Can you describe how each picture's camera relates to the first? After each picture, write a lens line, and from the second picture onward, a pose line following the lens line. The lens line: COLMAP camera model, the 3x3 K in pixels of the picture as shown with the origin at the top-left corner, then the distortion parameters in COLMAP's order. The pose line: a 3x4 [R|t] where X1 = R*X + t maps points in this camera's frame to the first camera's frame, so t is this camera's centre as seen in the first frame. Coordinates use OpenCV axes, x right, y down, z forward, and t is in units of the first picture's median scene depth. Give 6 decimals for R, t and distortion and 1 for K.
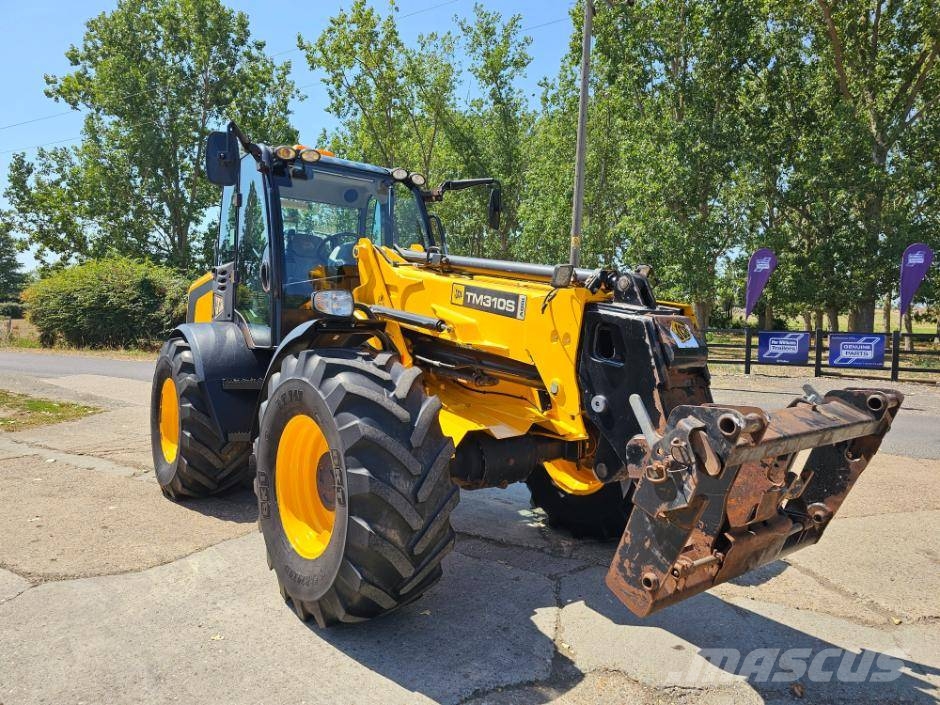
lens RADIAL K [[647.6, 0, 470.0], [0, 647.6, 352.5], [0, 0, 1]] dist [0.076449, -0.064821]
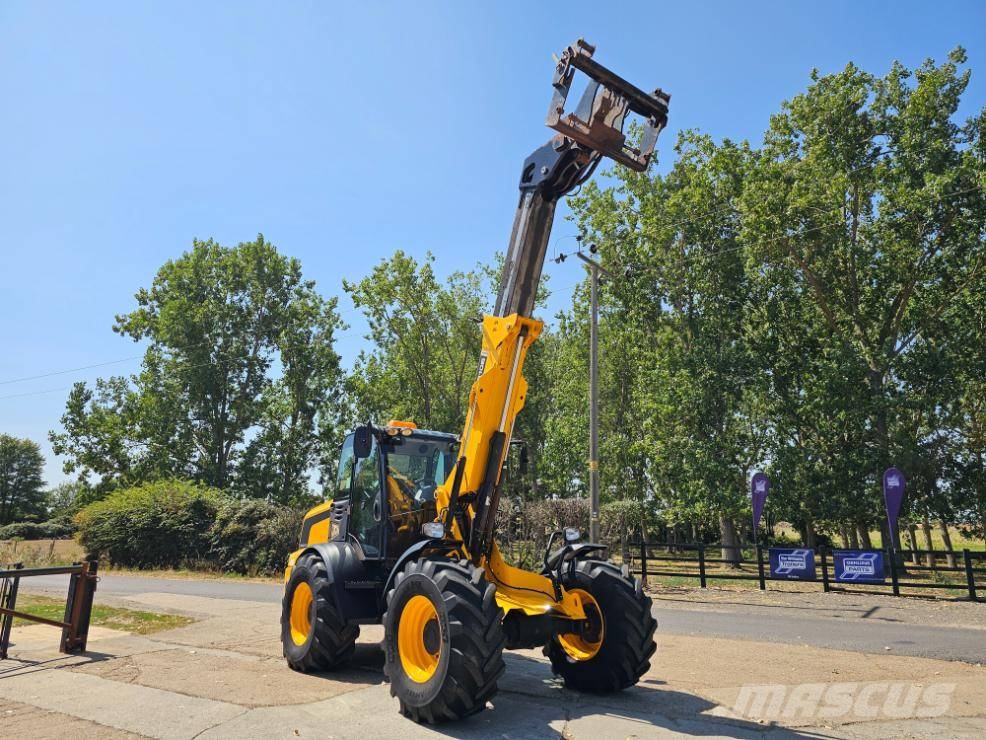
lens RADIAL K [[689.5, 0, 475.0], [0, 689.5, 367.6], [0, 0, 1]] dist [0.106533, -0.101437]
pose [[0.999444, -0.013349, -0.030539, -0.022117], [0.004222, 0.959610, -0.281301, 0.021566], [0.033061, 0.281015, 0.959134, -0.669313]]
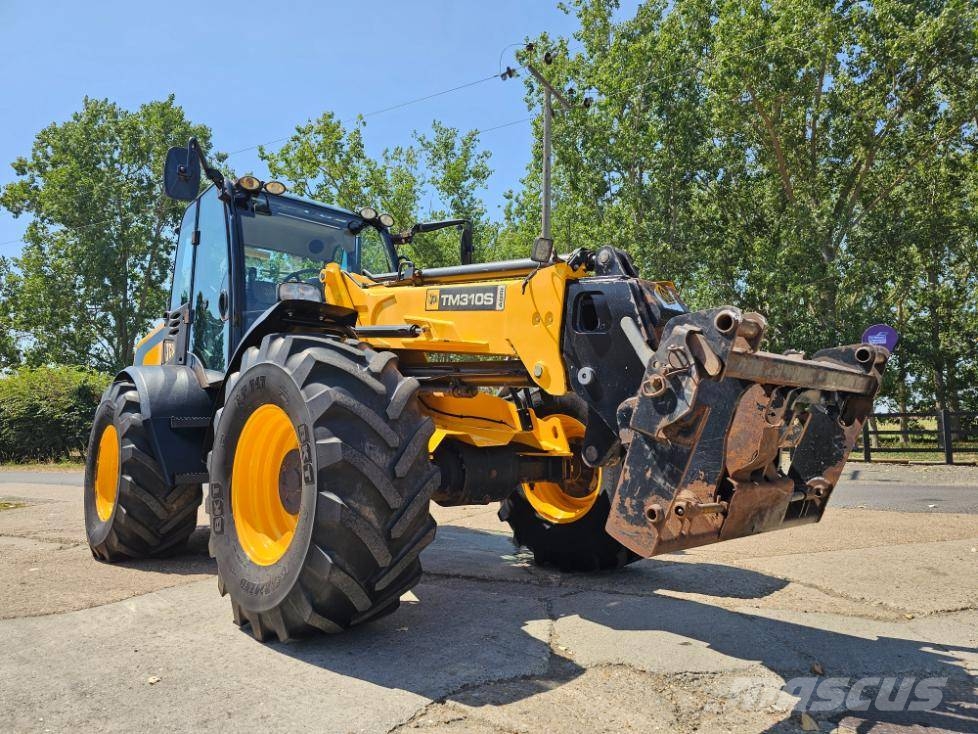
lens RADIAL K [[673.8, 0, 489.0], [0, 673.8, 367.0], [0, 0, 1]] dist [0.076449, -0.064821]
pose [[0.996731, -0.016901, 0.079004, -0.012566], [0.028945, 0.987666, -0.153879, 0.128896], [-0.075428, 0.155663, 0.984926, 0.021694]]
